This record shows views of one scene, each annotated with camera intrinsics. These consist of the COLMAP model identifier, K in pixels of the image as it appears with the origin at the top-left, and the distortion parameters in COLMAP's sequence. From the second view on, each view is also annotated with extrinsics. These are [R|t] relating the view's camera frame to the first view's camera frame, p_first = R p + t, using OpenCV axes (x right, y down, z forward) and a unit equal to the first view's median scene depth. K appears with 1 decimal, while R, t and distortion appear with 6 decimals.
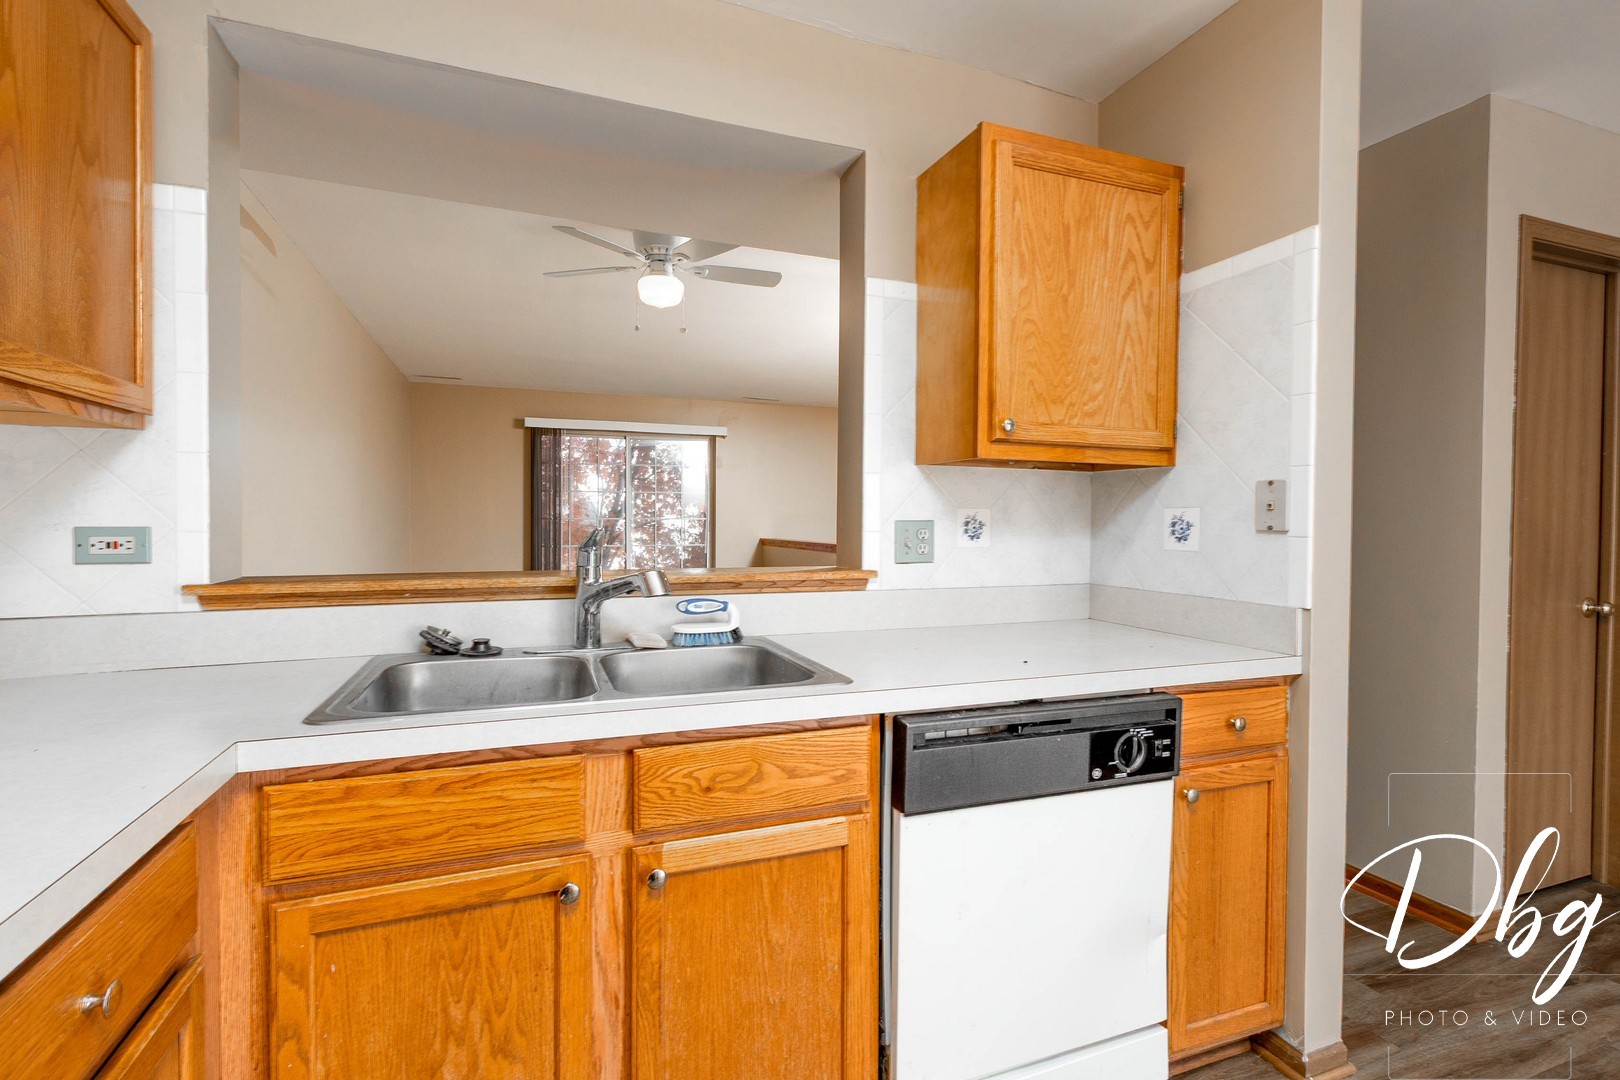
lens RADIAL K [[742.1, 0, 809.7], [0, 742.1, 531.1], [0, 0, 1]] dist [-0.000806, -0.000457]
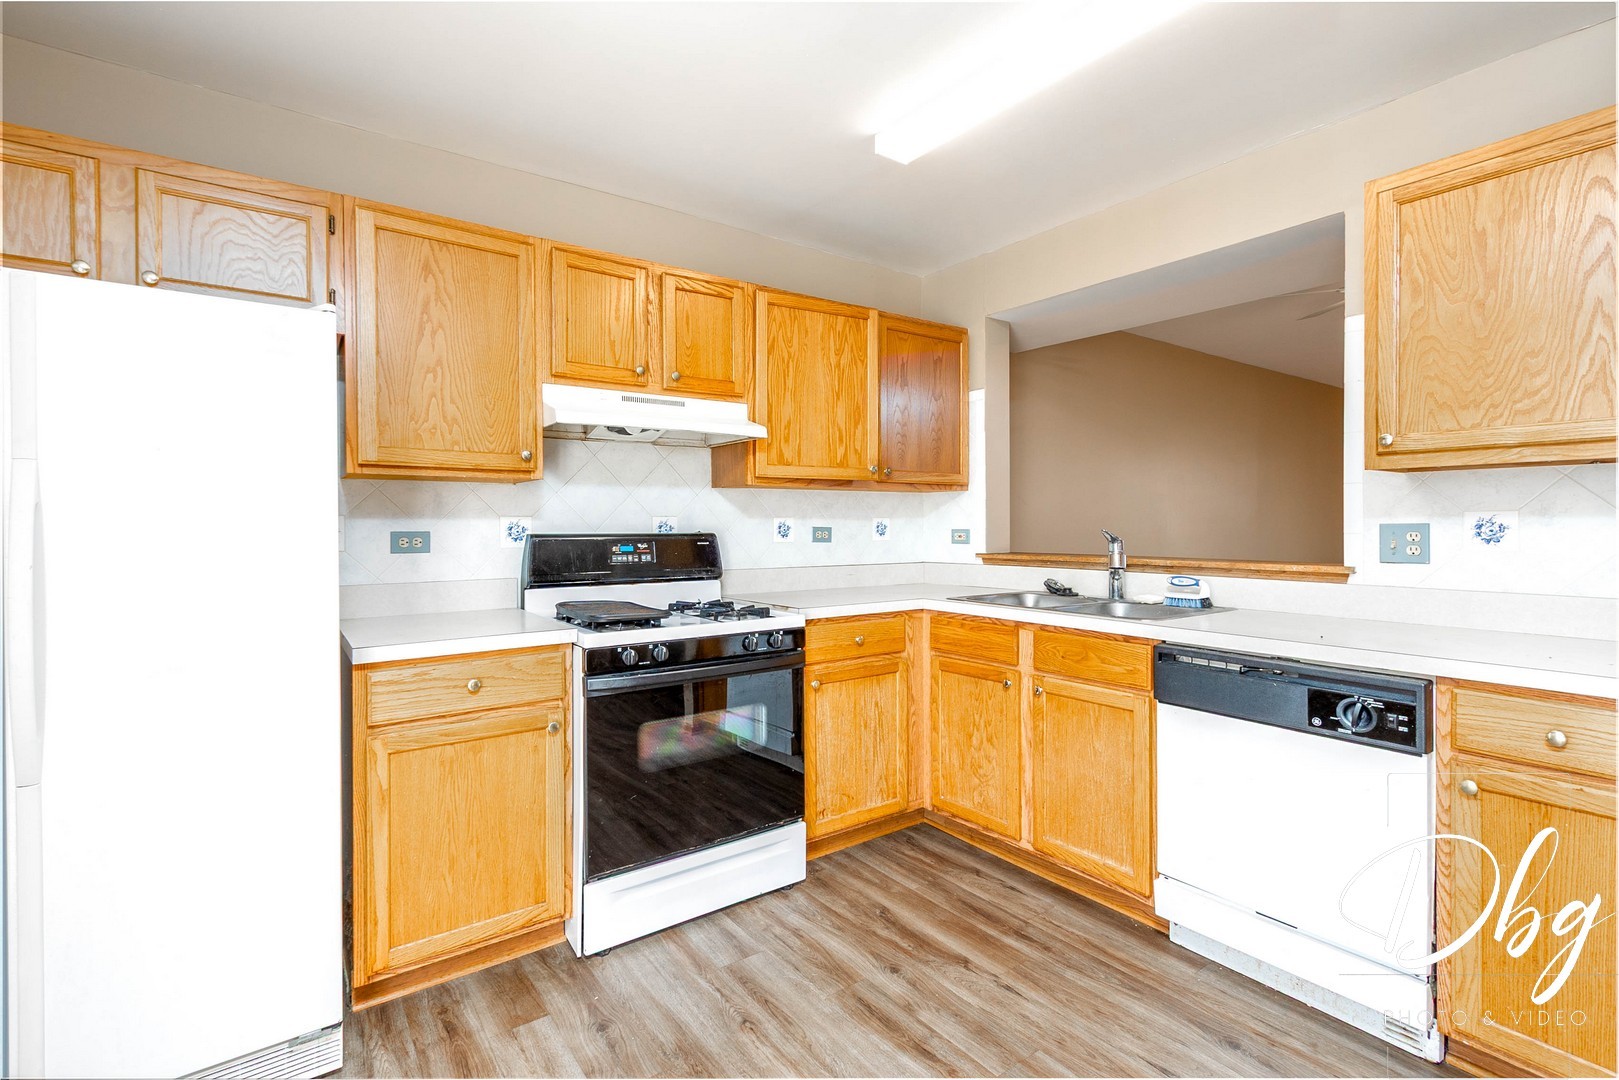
lens RADIAL K [[741.6, 0, 807.5], [0, 741.6, 533.2], [0, 0, 1]] dist [-0.000806, -0.000457]
pose [[0.263716, 0.004437, -0.964590, 1.304941], [-0.009666, 0.999951, 0.001957, 0.007867], [0.964552, 0.008807, 0.263746, -0.175295]]
